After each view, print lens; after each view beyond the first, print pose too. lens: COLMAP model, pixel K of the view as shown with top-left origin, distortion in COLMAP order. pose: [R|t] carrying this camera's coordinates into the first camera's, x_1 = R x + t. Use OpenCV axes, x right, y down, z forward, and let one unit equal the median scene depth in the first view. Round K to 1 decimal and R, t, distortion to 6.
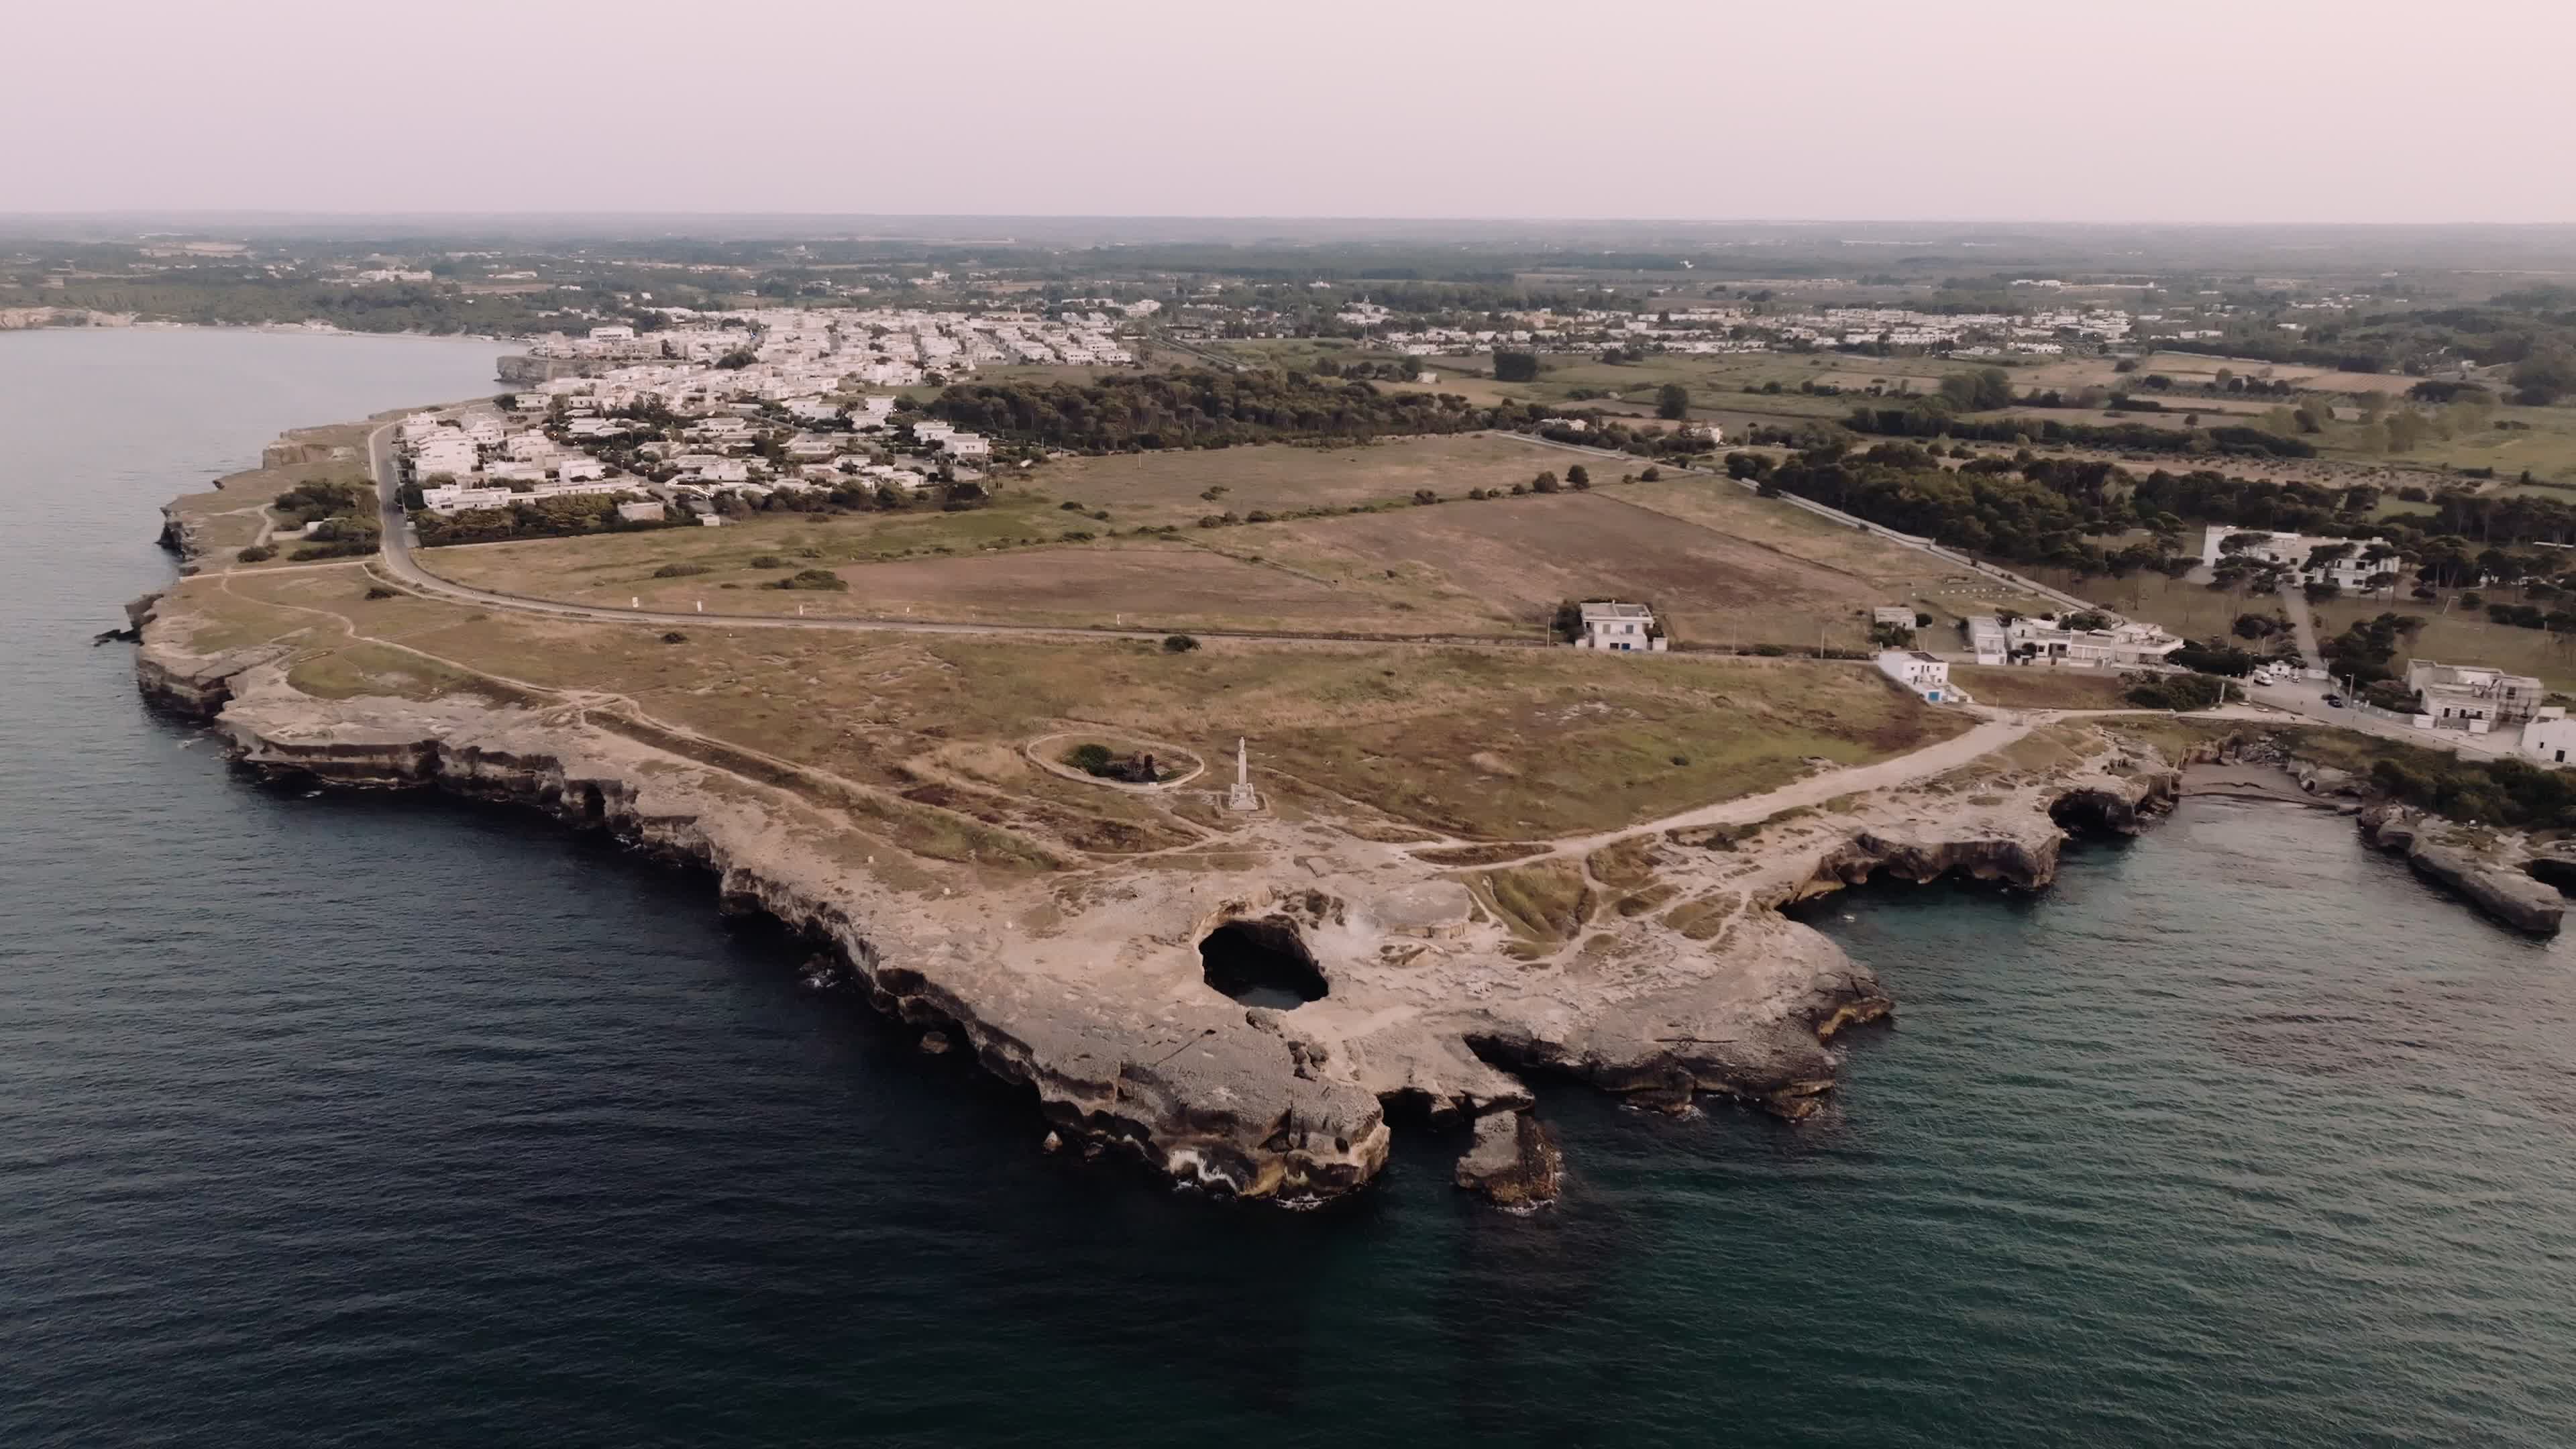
lens RADIAL K [[1814.4, 0, 1284.6], [0, 1814.4, 715.8], [0, 0, 1]] dist [0.006070, -0.002029]
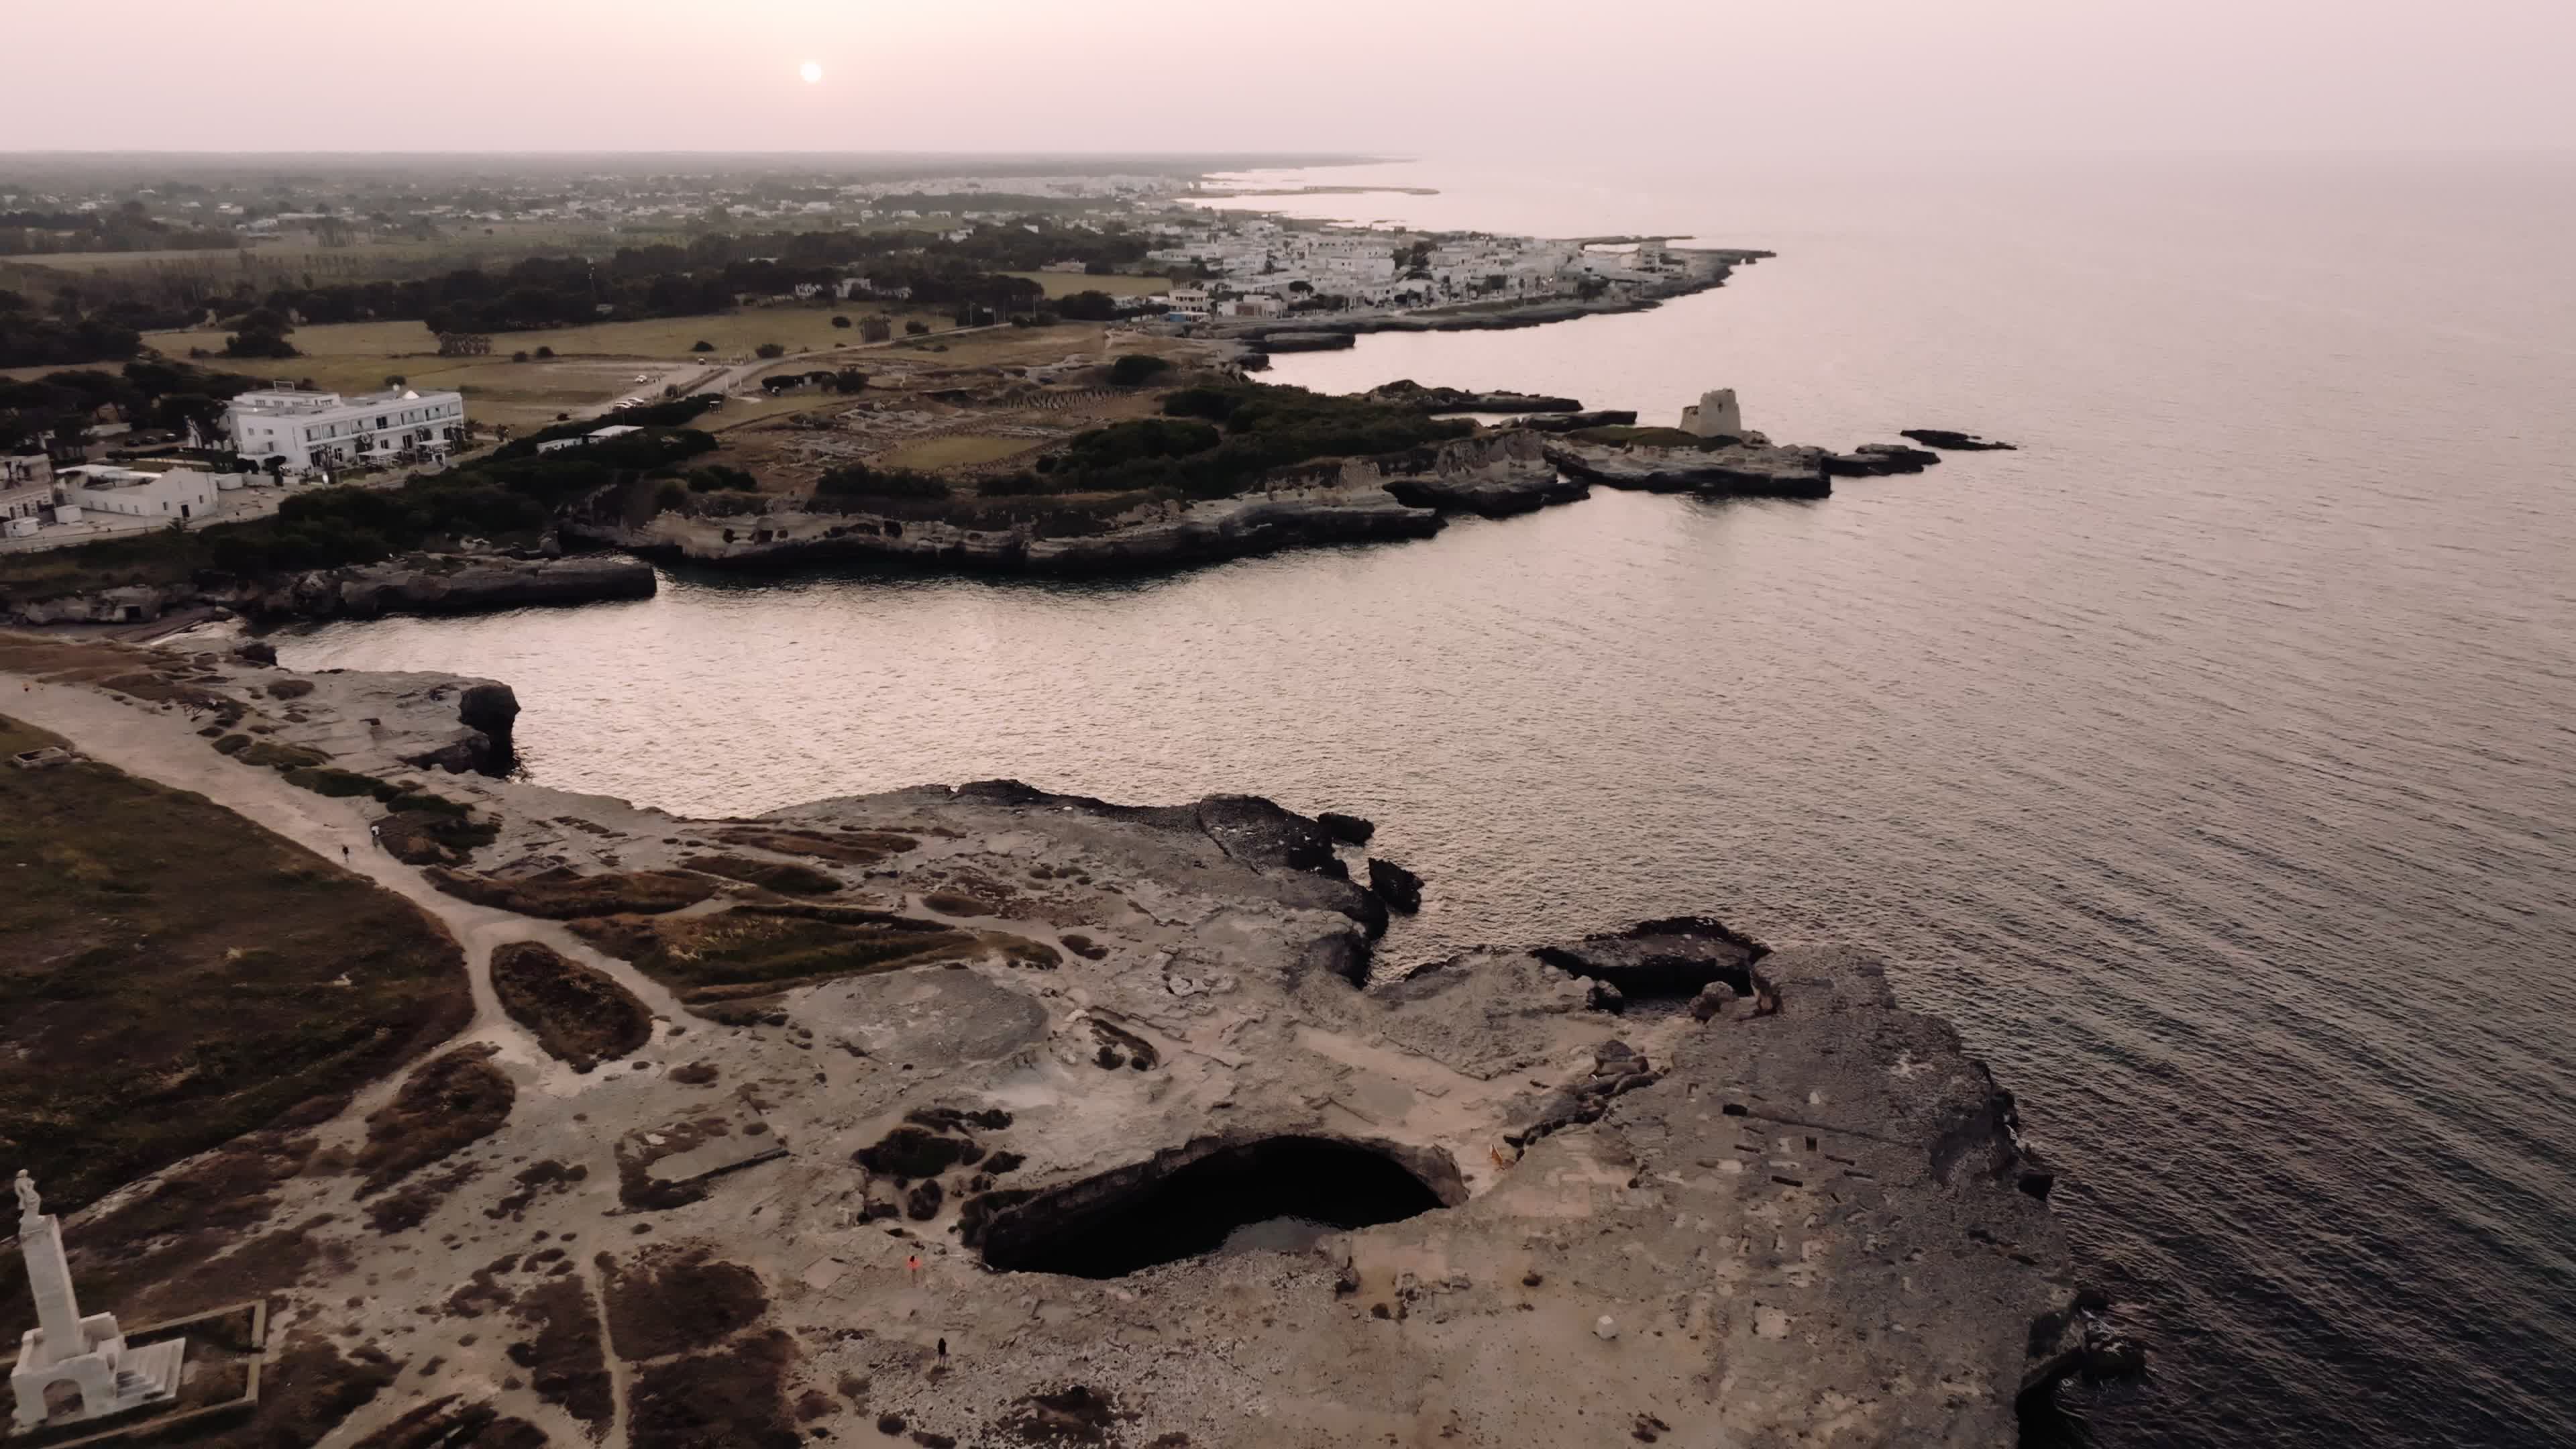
lens RADIAL K [[1814.4, 0, 1284.6], [0, 1814.4, 715.8], [0, 0, 1]] dist [0.006070, -0.002029]
pose [[-0.335795, -0.289283, 0.896413, -0.189180], [0.251565, 0.889561, 0.381308, -0.062915], [-0.907721, 0.353547, -0.225937, 0.554579]]
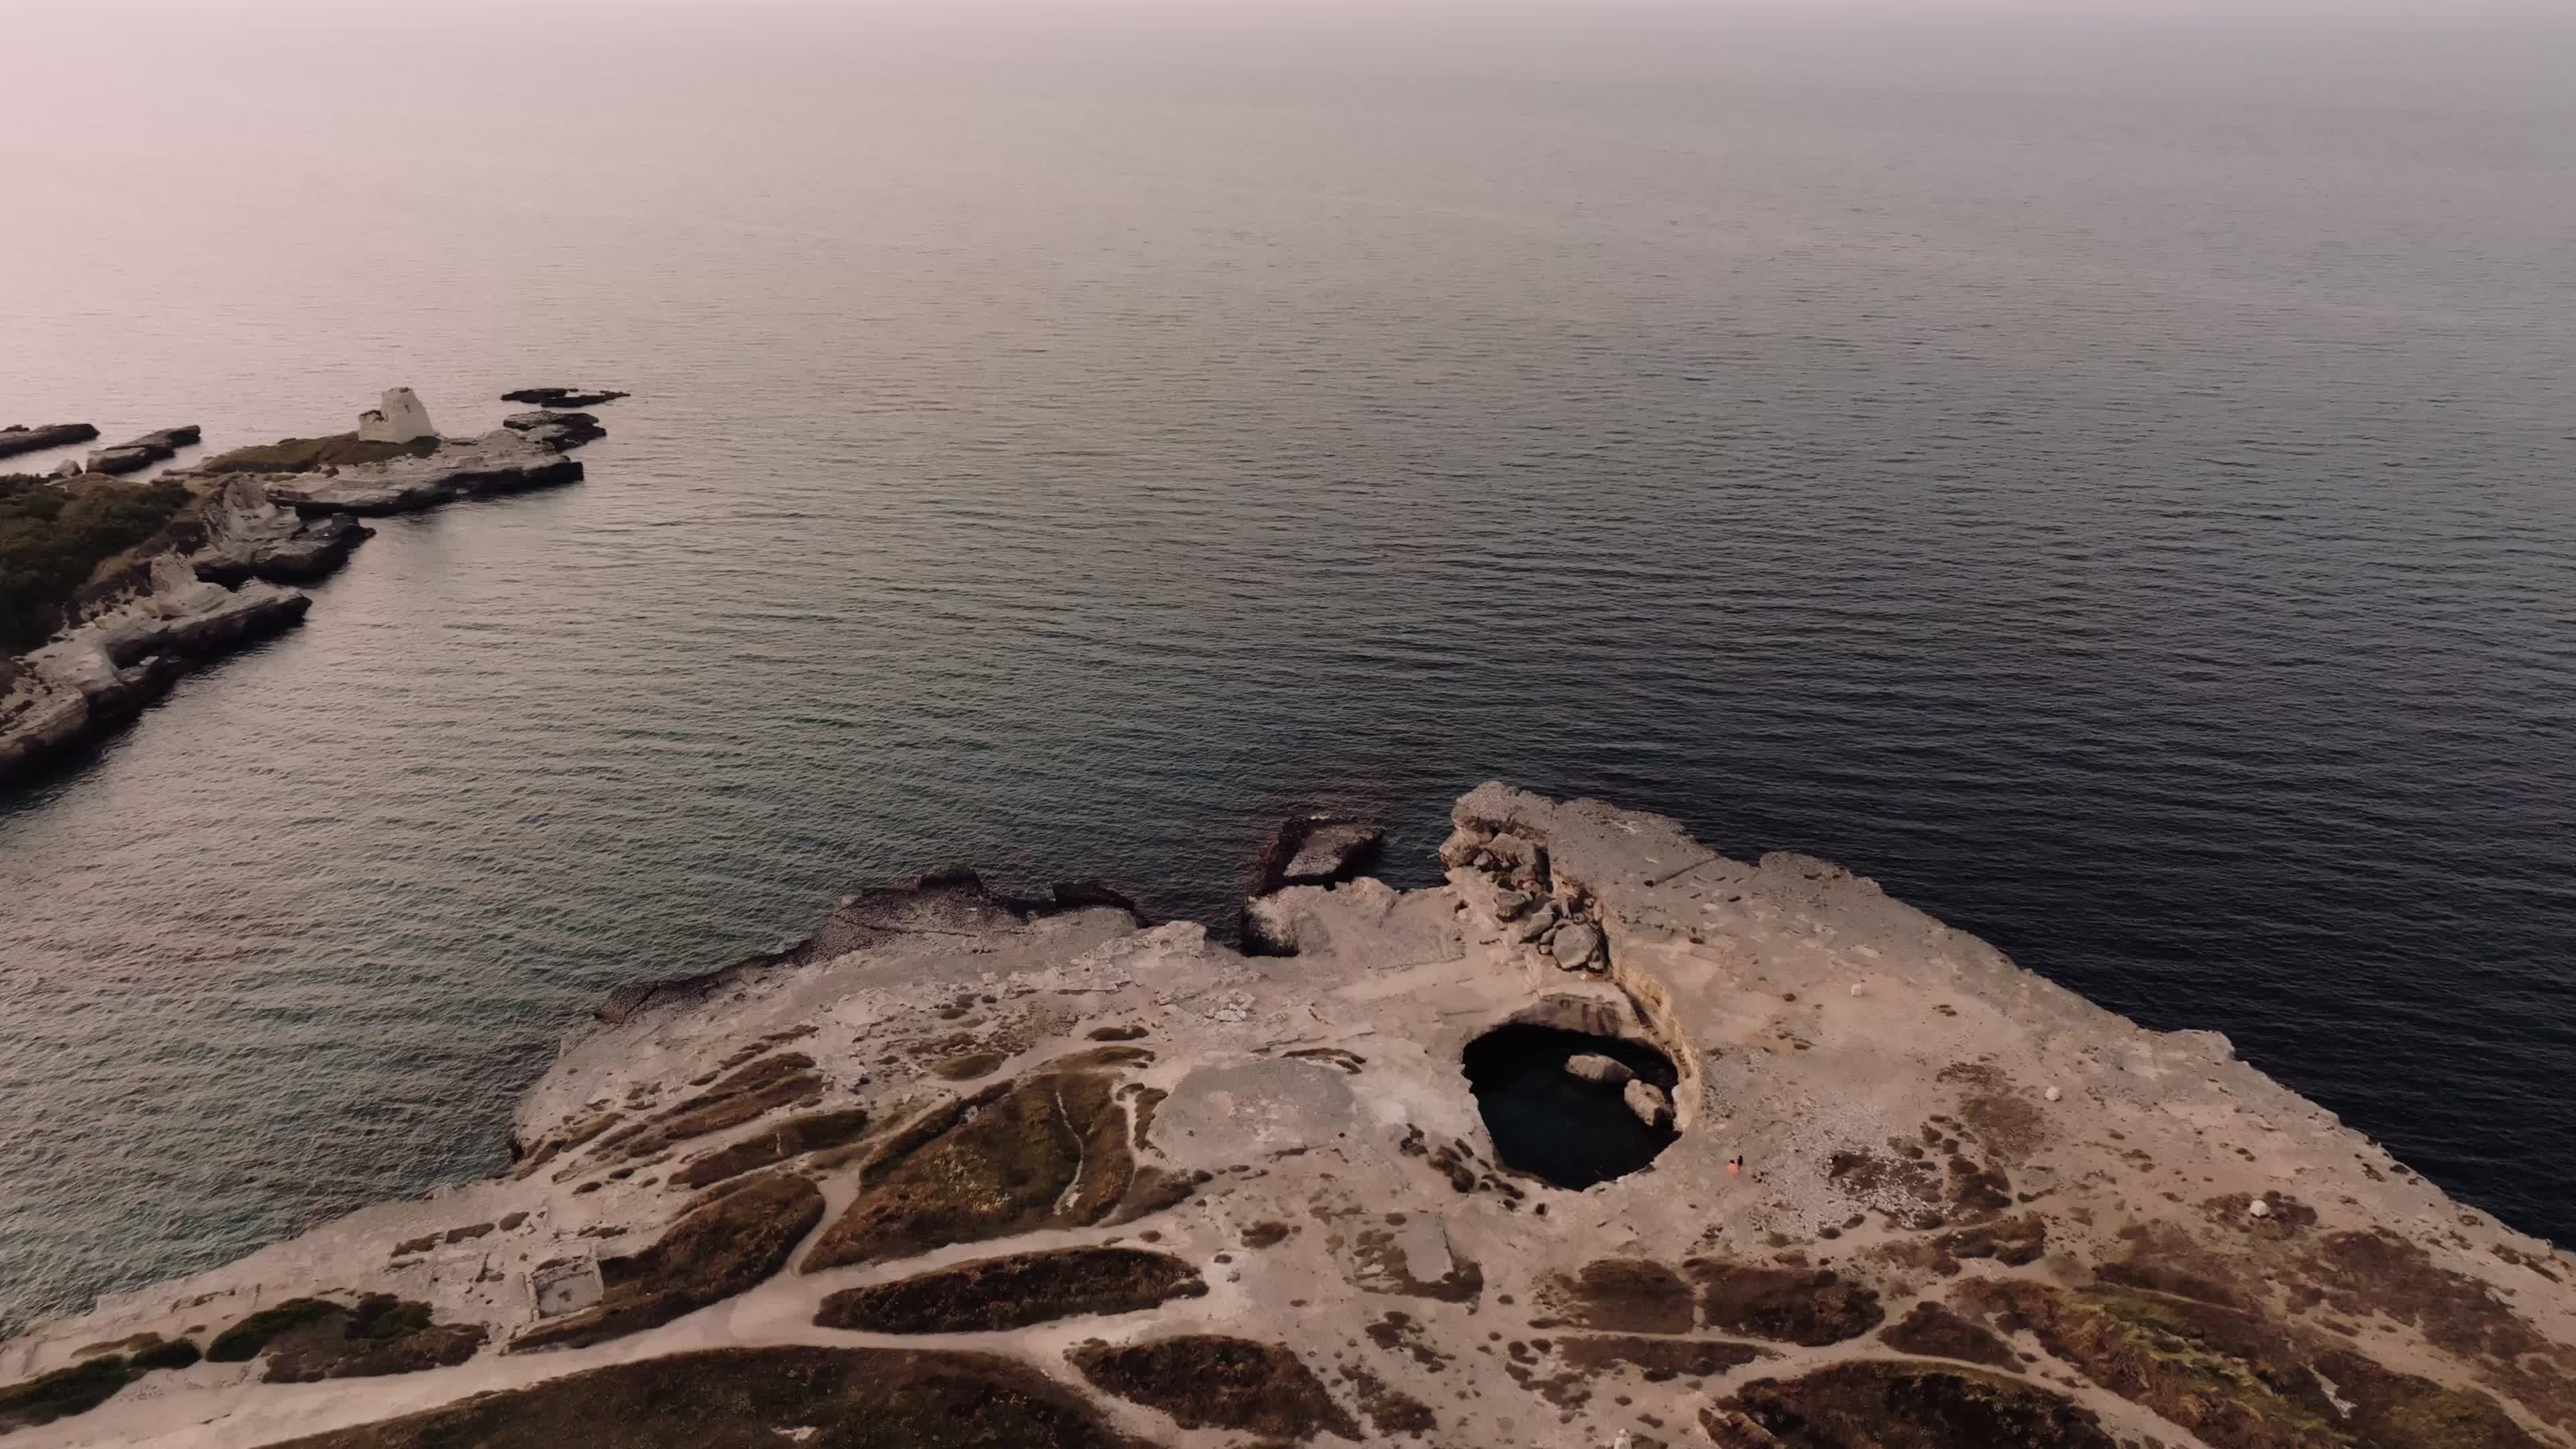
lens RADIAL K [[1814.4, 0, 1284.6], [0, 1814.4, 715.8], [0, 0, 1]] dist [0.006070, -0.002029]
pose [[-0.980829, -0.077140, 0.178950, -0.009134], [0.047172, 0.797010, 0.602122, -0.163888], [-0.189073, 0.599020, -0.778092, 0.742285]]
